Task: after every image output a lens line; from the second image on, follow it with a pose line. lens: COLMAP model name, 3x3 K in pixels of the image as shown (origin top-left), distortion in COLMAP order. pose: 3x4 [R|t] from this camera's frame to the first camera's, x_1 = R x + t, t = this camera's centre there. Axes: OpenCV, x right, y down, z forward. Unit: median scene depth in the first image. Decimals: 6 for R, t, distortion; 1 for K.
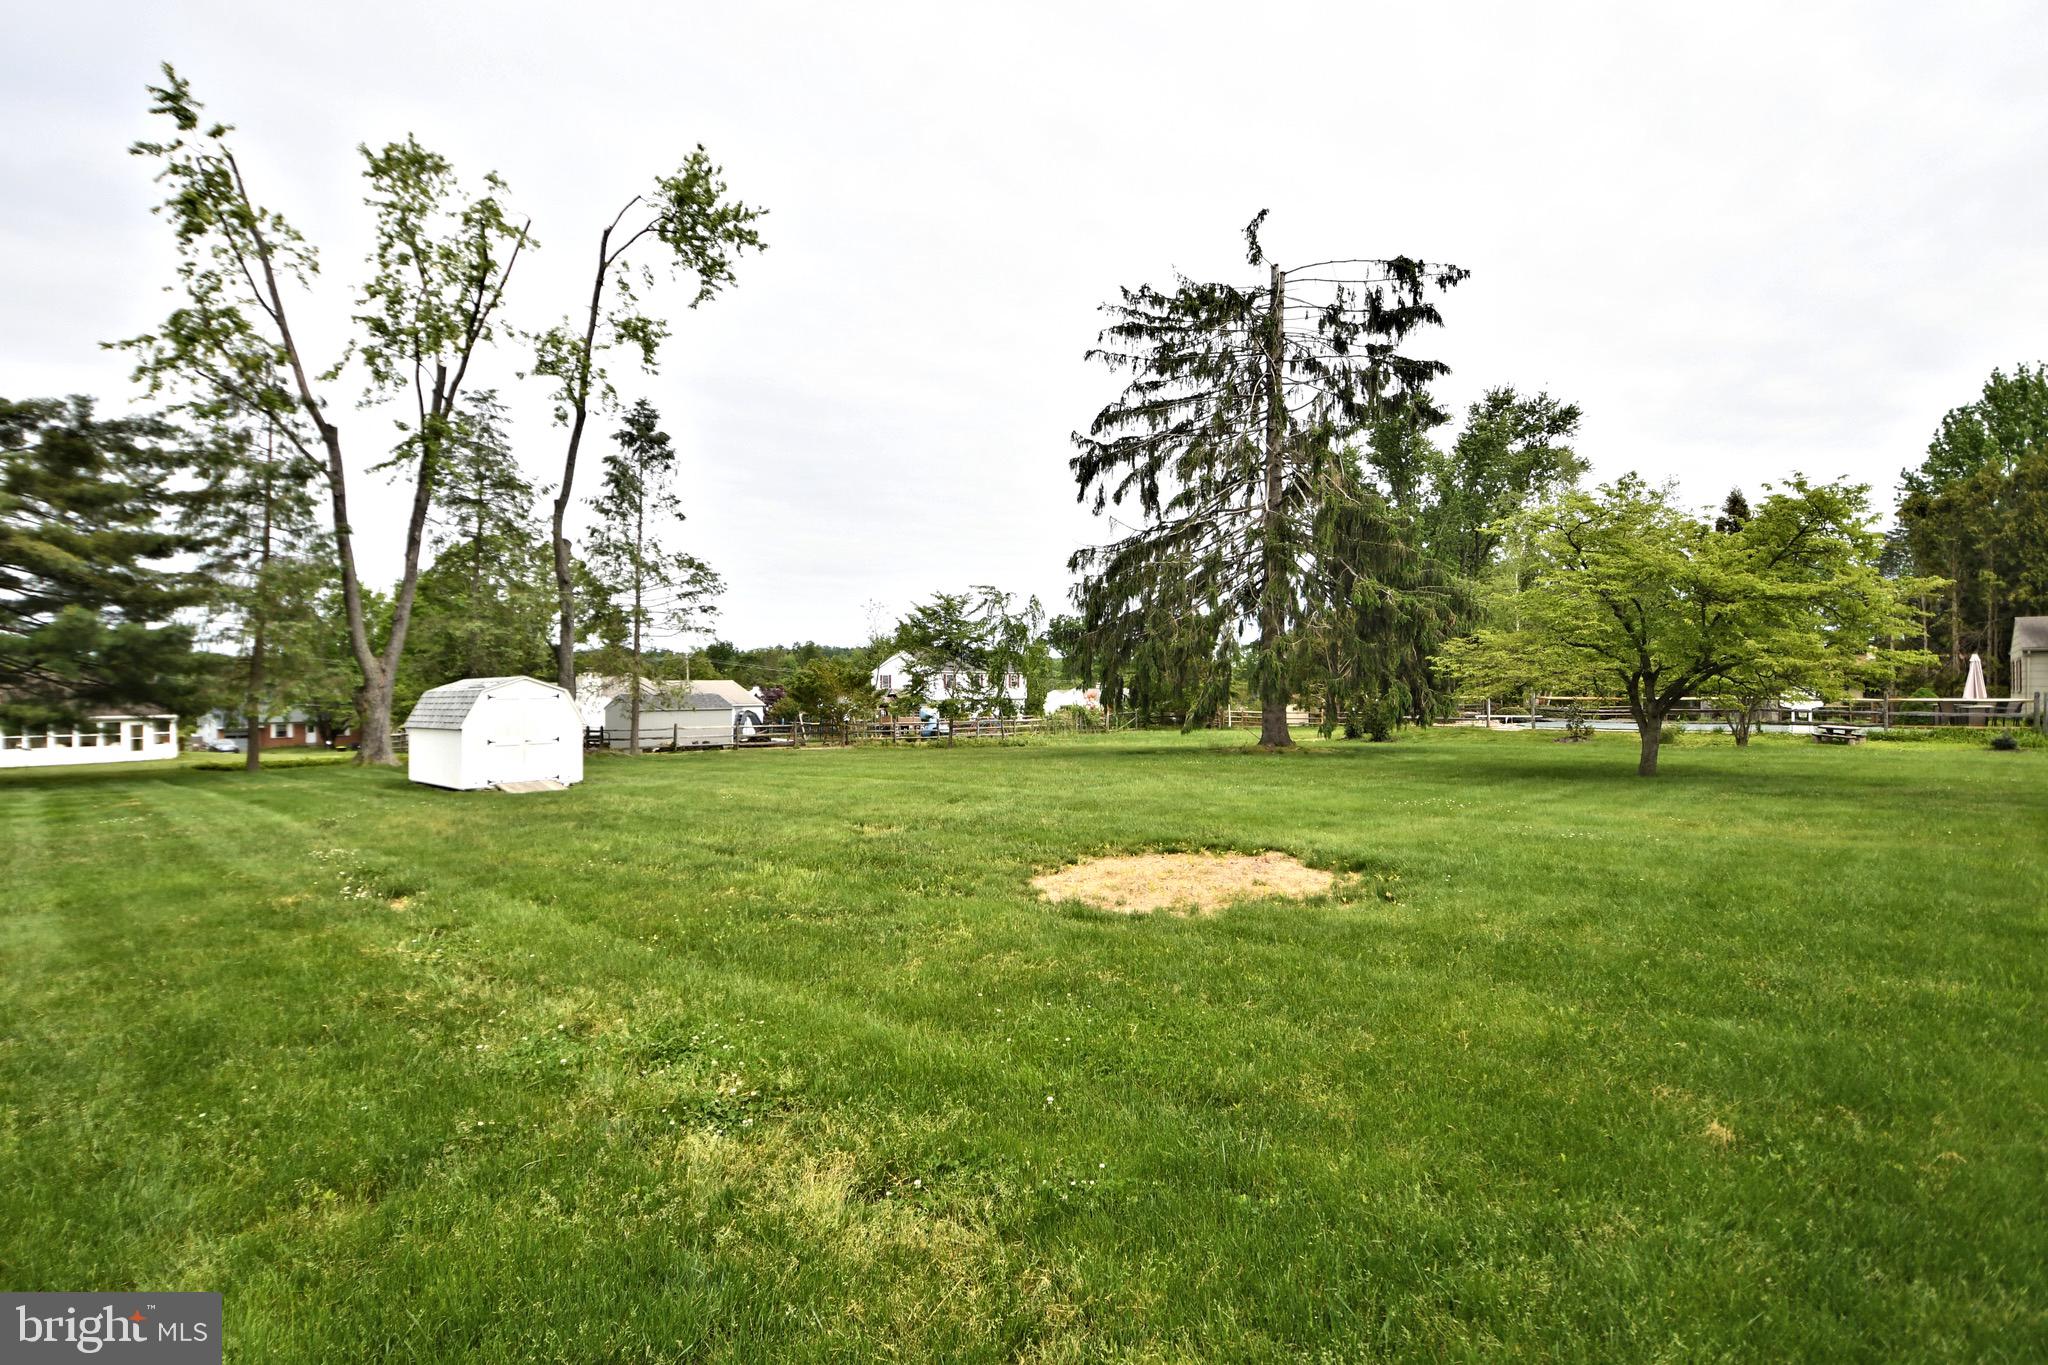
lens RADIAL K [[943.2, 0, 1013.1], [0, 943.2, 677.2], [0, 0, 1]] dist [0.001734, -0.023915]
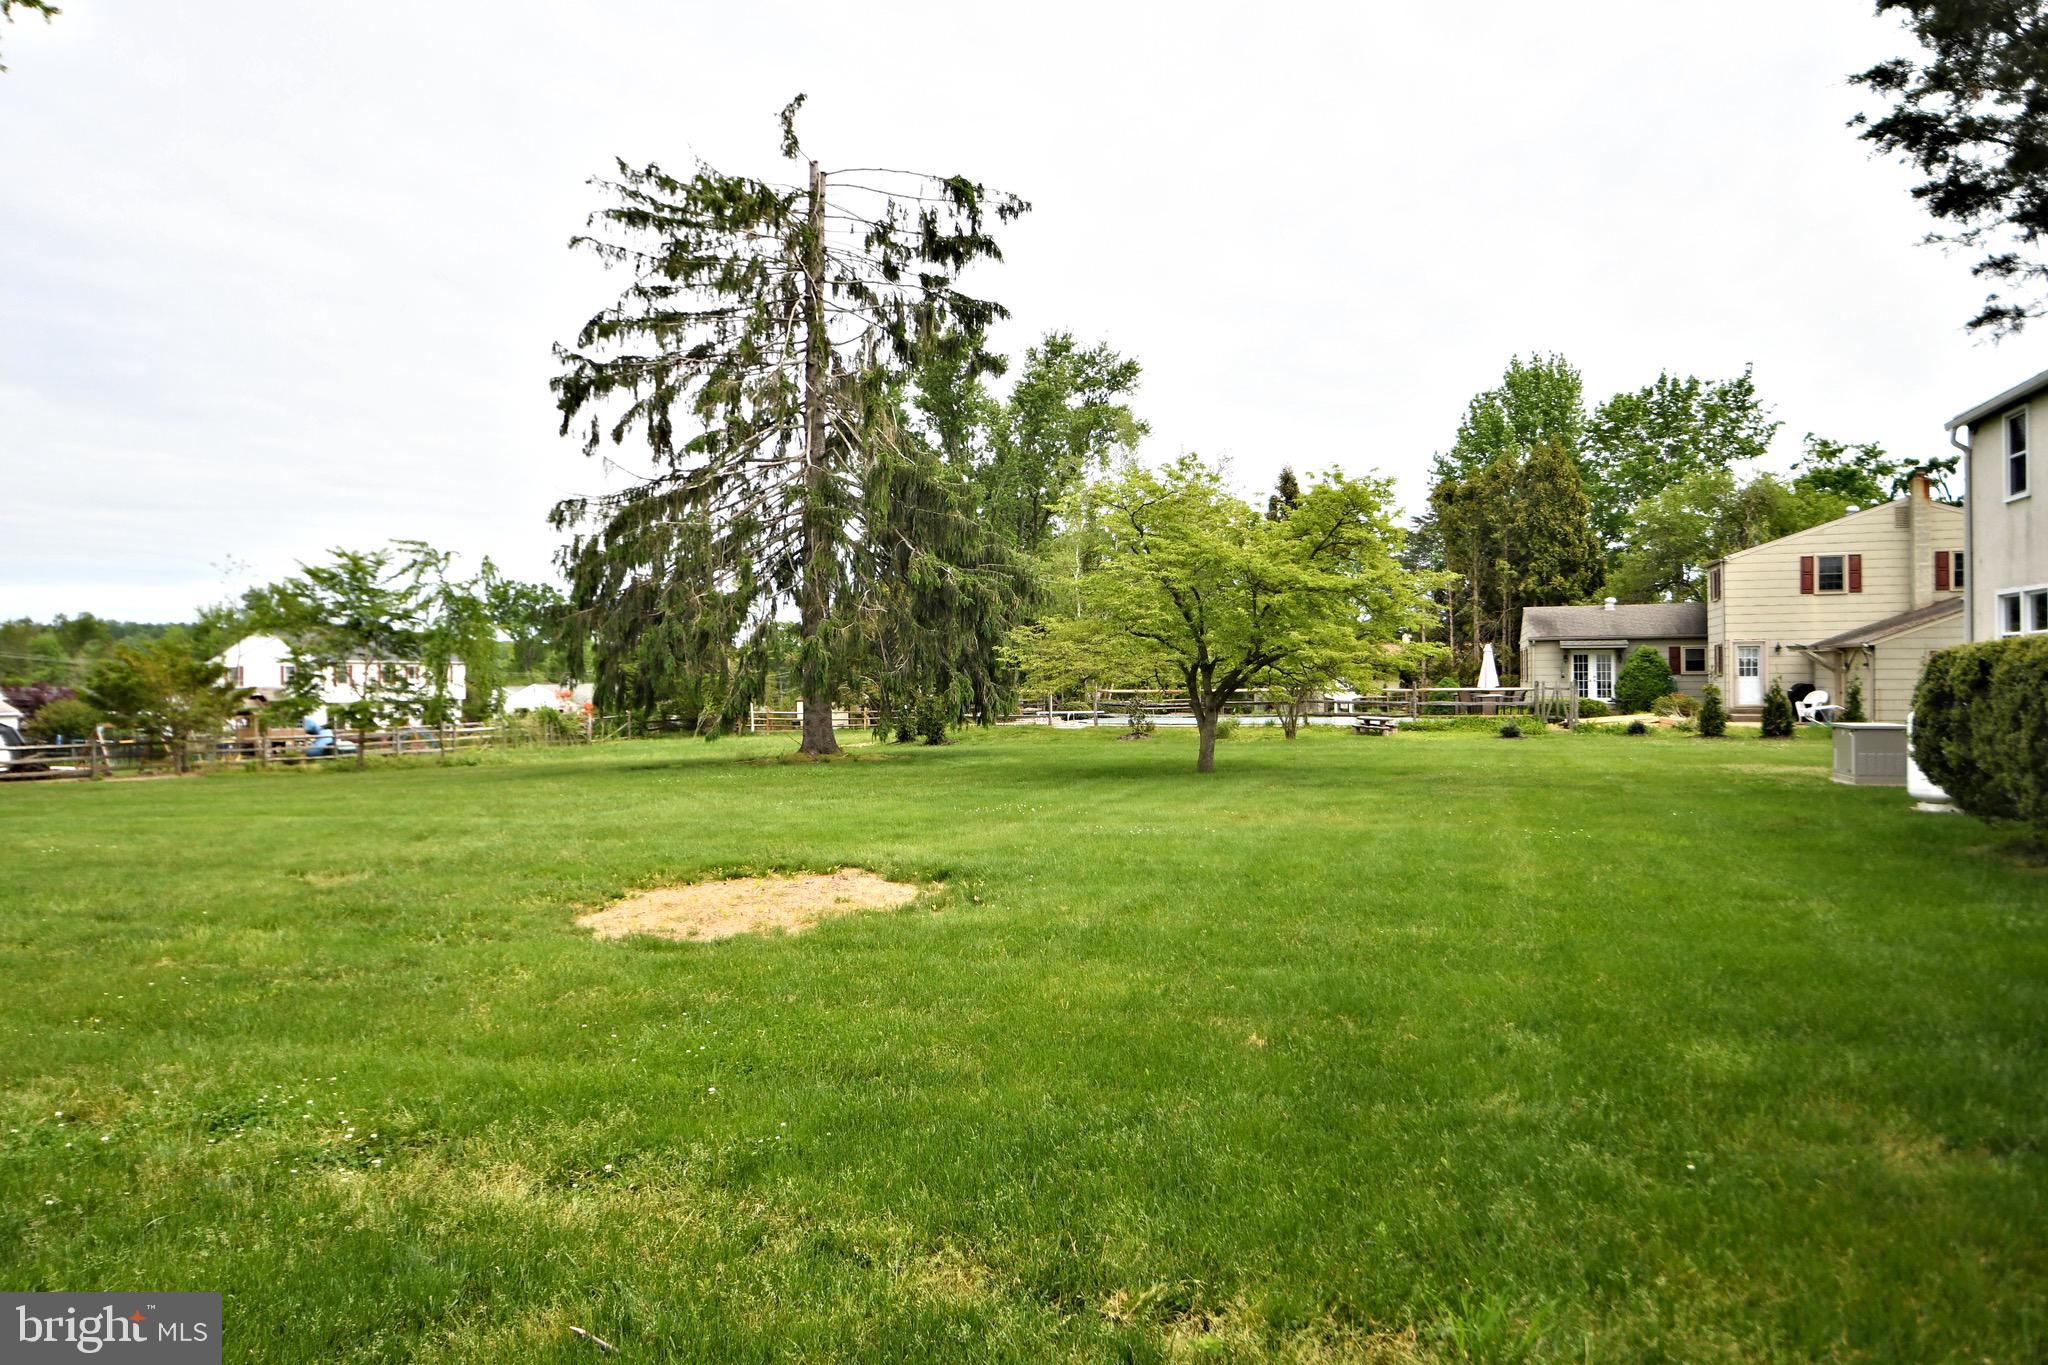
lens RADIAL K [[1253.1, 0, 971.8], [0, 1253.1, 650.4], [0, 0, 1]] dist [0.002178, -0.029027]
pose [[0.917392, 0.002644, 0.397975, -0.029635], [0.002757, 0.999912, -0.012999, -0.001714], [-0.397974, 0.013022, 0.917304, -0.044938]]
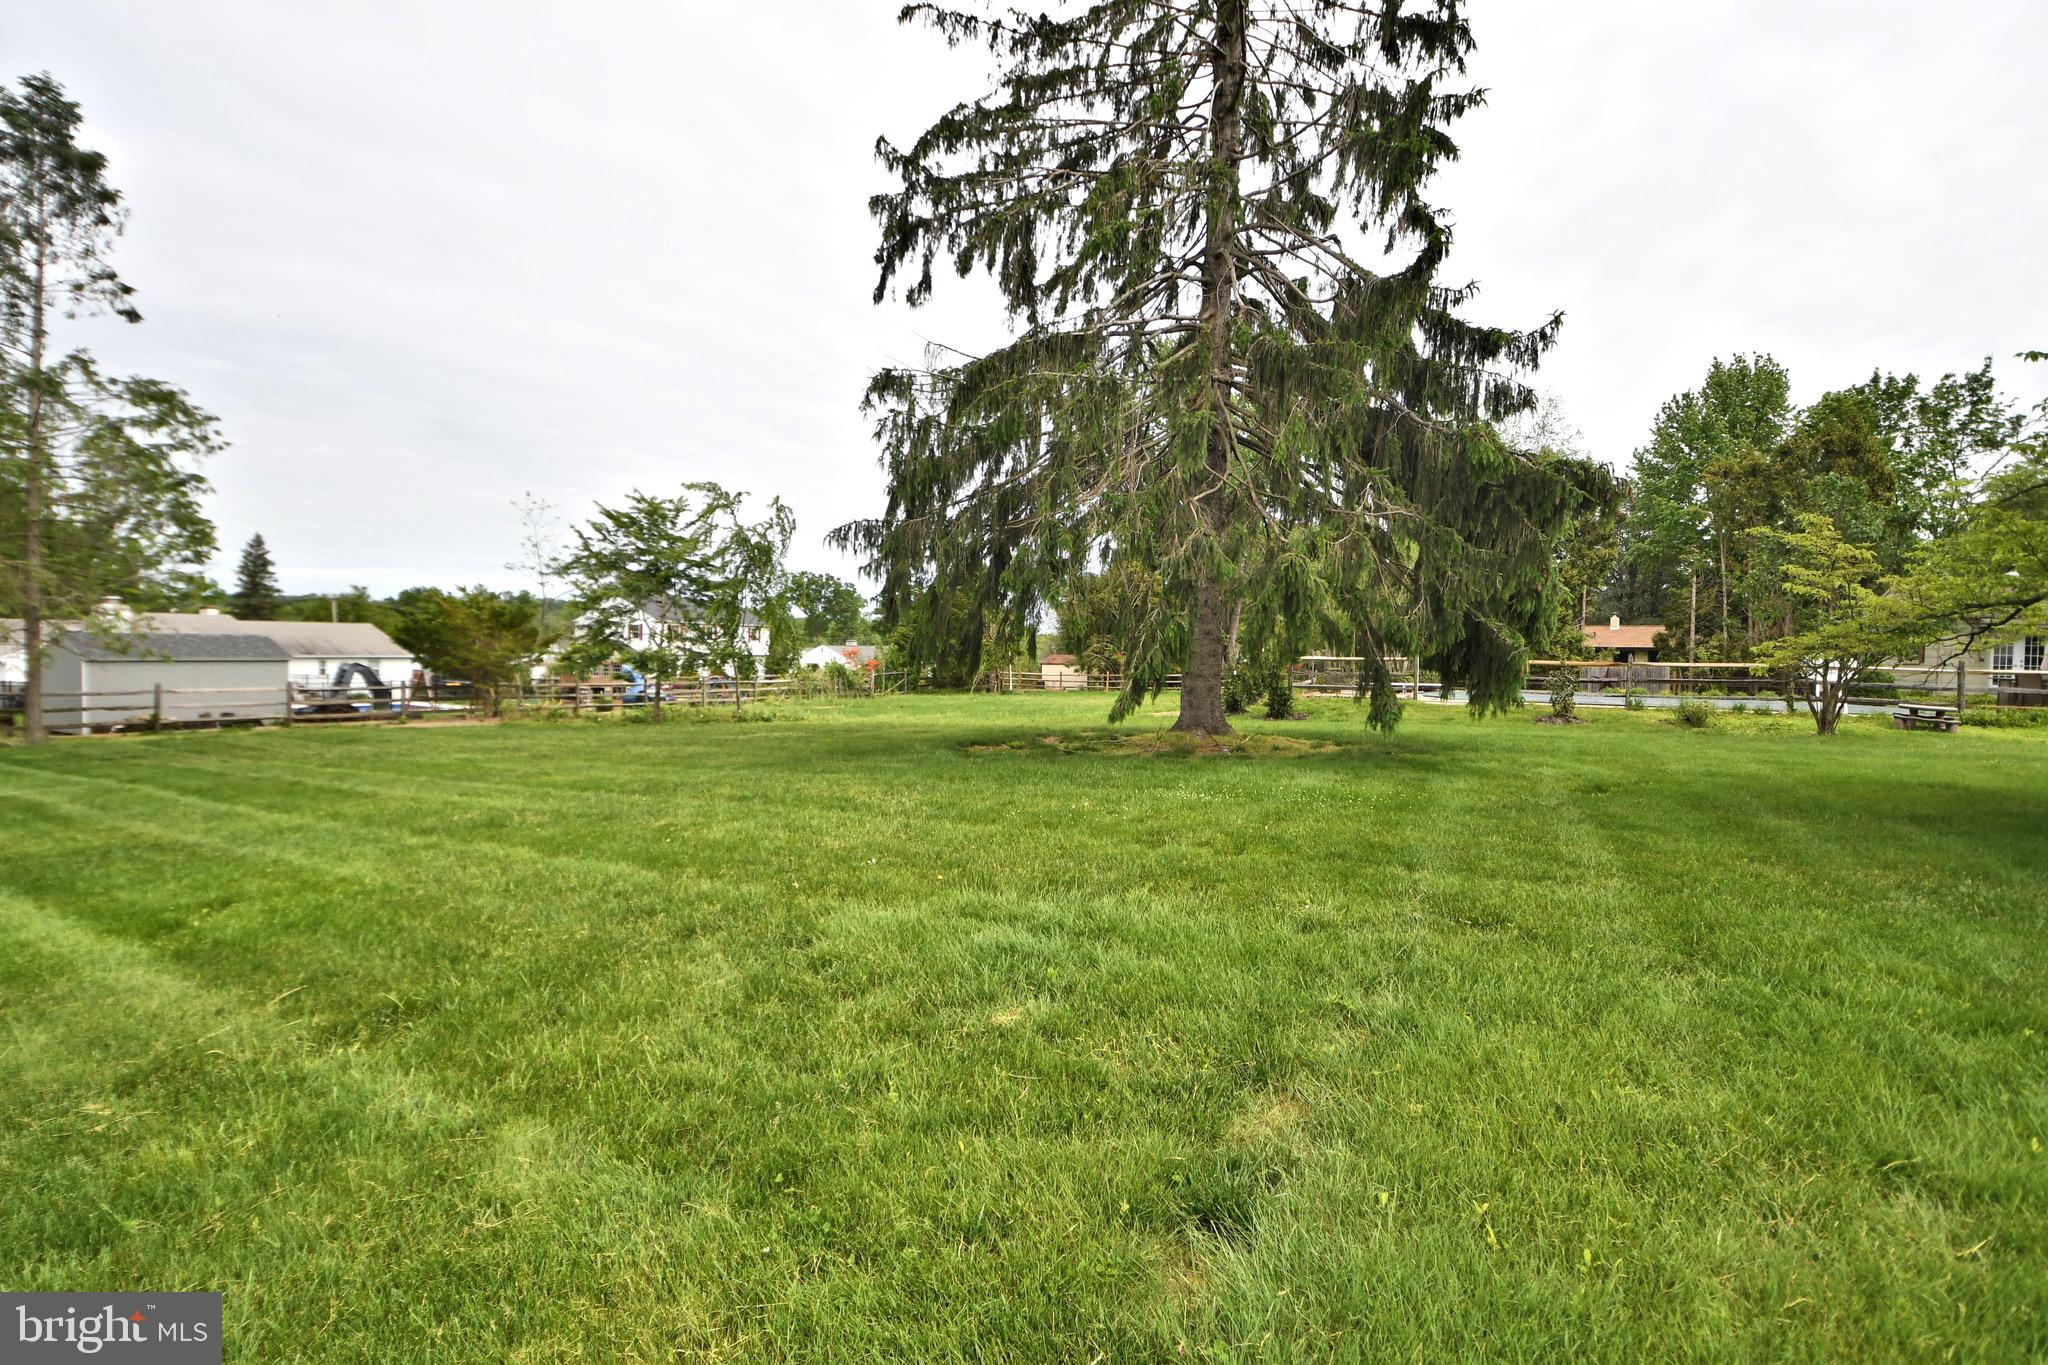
lens RADIAL K [[911.7, 0, 977.9], [0, 911.7, 681.9], [0, 0, 1]] dist [-0.000254, -0.023924]
pose [[0.969761, 0.009818, 0.243859, -0.003534], [-0.021614, 0.998719, 0.045744, 0.017223], [-0.243097, -0.049632, 0.968731, 0.483645]]
